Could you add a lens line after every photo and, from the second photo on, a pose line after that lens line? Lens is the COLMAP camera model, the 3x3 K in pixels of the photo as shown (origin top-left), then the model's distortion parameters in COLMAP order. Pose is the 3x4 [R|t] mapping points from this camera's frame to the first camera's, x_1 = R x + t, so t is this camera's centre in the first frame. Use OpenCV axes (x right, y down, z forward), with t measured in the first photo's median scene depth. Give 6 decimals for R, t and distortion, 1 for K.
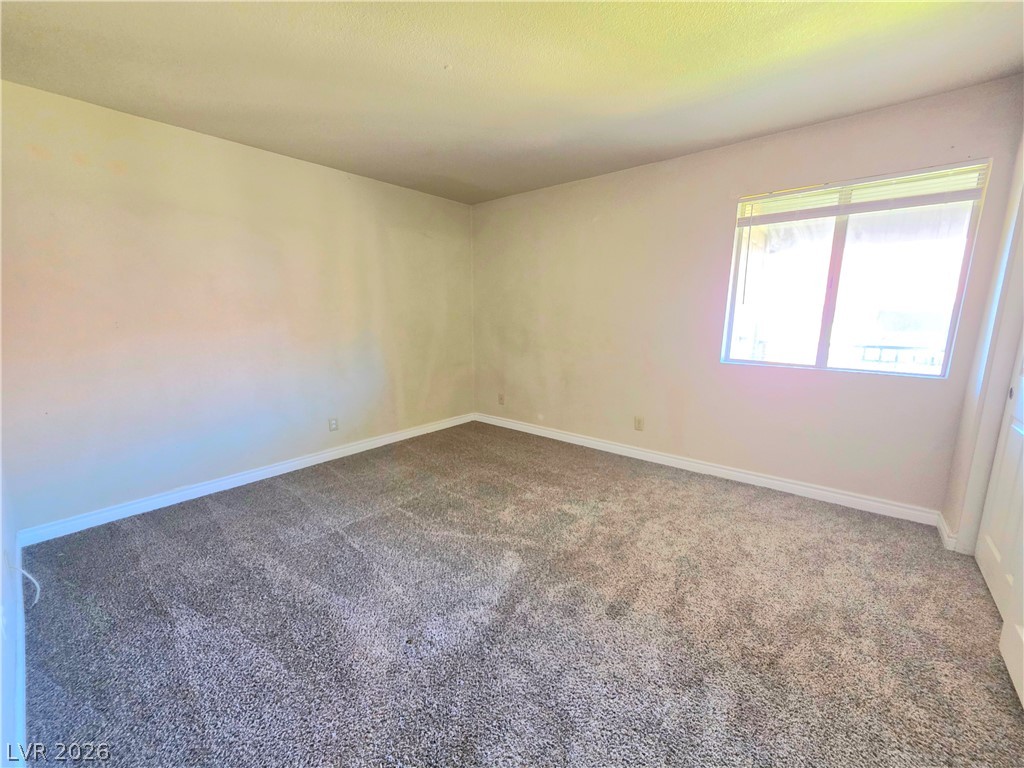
lens RADIAL K [[407.9, 0, 513.1], [0, 407.9, 385.0], [0, 0, 1]] dist [0.002412, -0.000082]
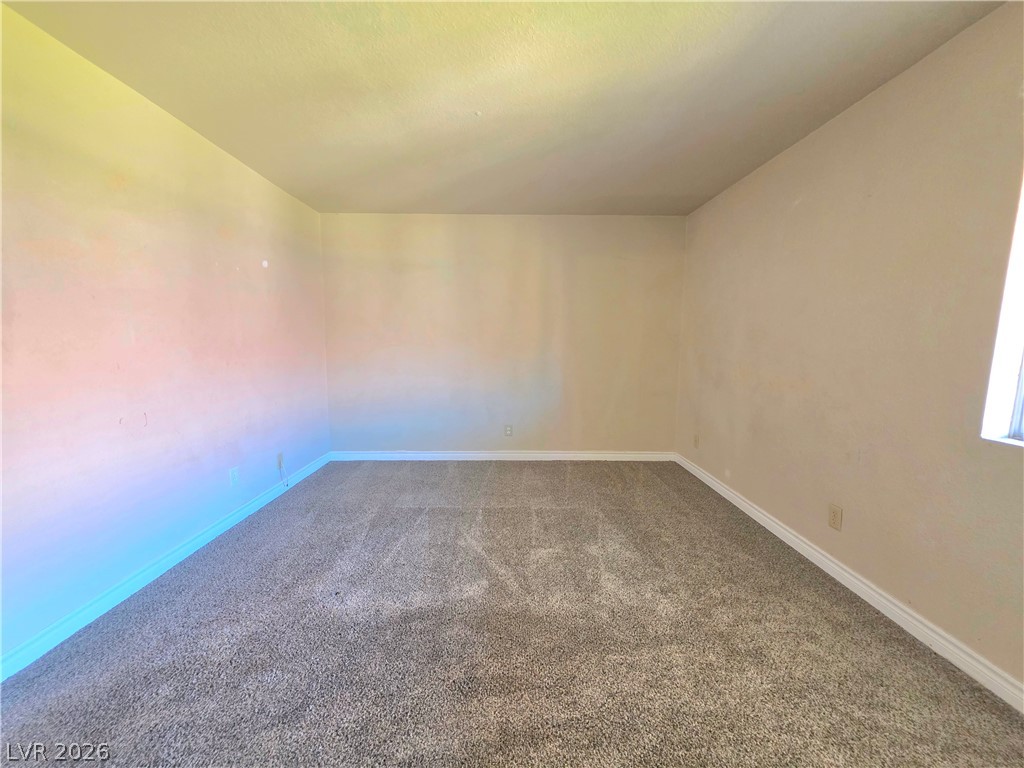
lens RADIAL K [[407.9, 0, 512.8], [0, 407.9, 383.3], [0, 0, 1]] dist [0.002412, -0.000082]
pose [[0.662953, 0.089319, -0.743314, 0.422688], [-0.139208, 0.990250, -0.005167, -0.032845], [0.735605, 0.106900, 0.668922, 0.215475]]
